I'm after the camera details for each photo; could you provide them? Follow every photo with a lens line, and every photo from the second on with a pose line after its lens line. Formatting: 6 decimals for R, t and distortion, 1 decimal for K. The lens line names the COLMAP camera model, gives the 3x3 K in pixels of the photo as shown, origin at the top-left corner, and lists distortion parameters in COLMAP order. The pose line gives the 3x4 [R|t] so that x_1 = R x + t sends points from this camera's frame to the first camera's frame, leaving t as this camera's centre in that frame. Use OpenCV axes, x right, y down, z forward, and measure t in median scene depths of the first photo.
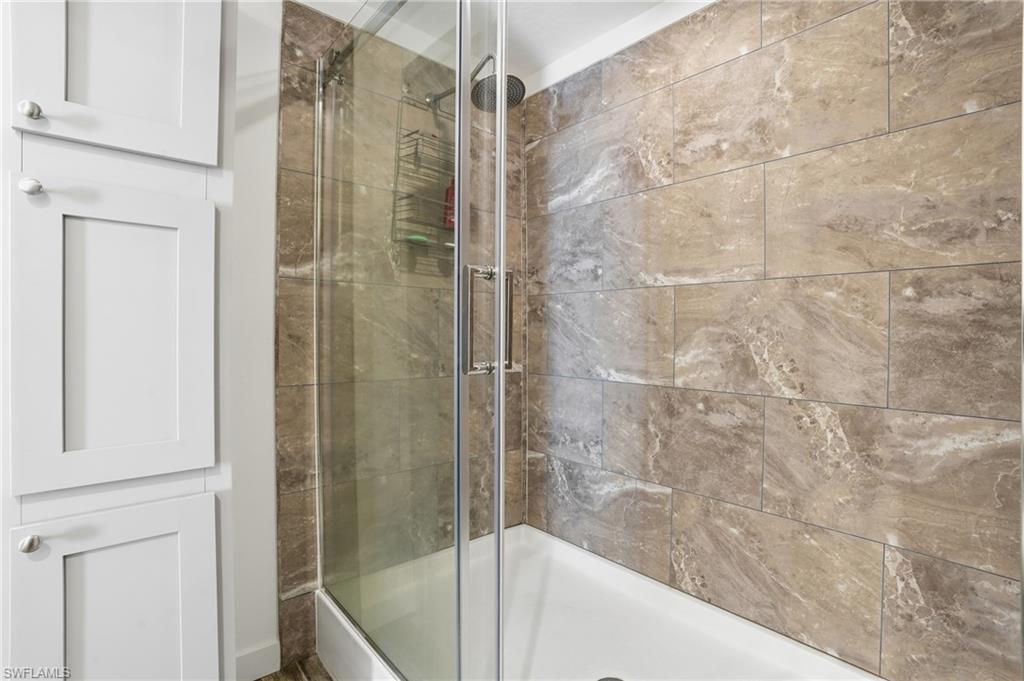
lens RADIAL K [[475.6, 0, 512.1], [0, 475.6, 337.5], [0, 0, 1]] dist [-0.059161, 0.014966]
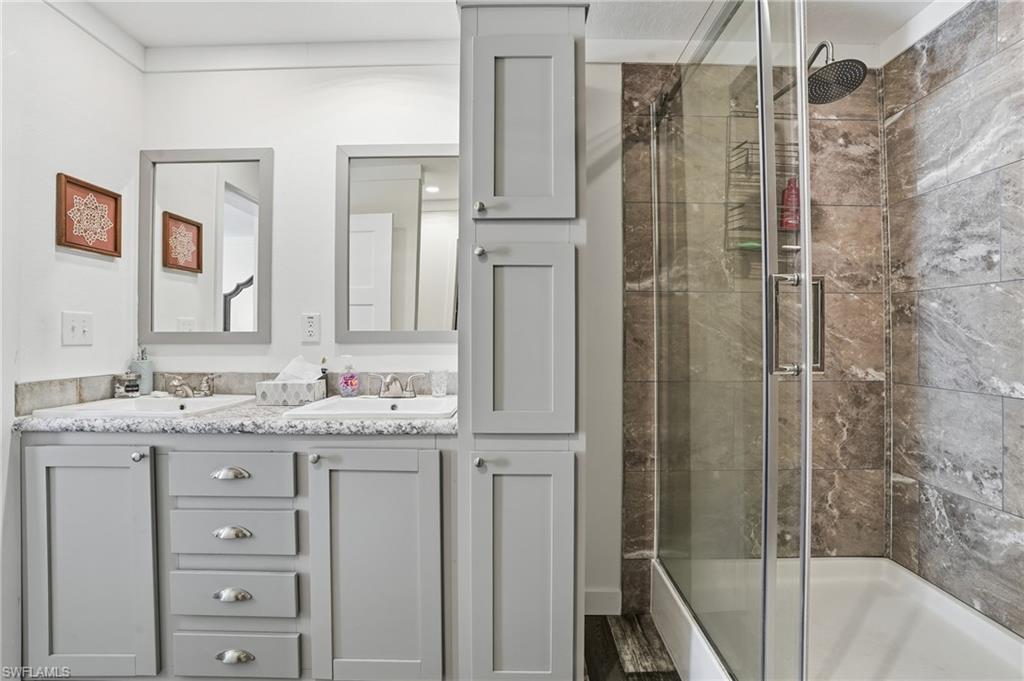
lens RADIAL K [[475.6, 0, 506.5], [0, 475.6, 333.3], [0, 0, 1]] dist [-0.059161, 0.014966]
pose [[0.737216, -0.008168, -0.675608, 0.104627], [-0.000203, 0.999924, -0.012310, -0.005330], [0.675657, 0.009212, 0.737159, -0.116207]]
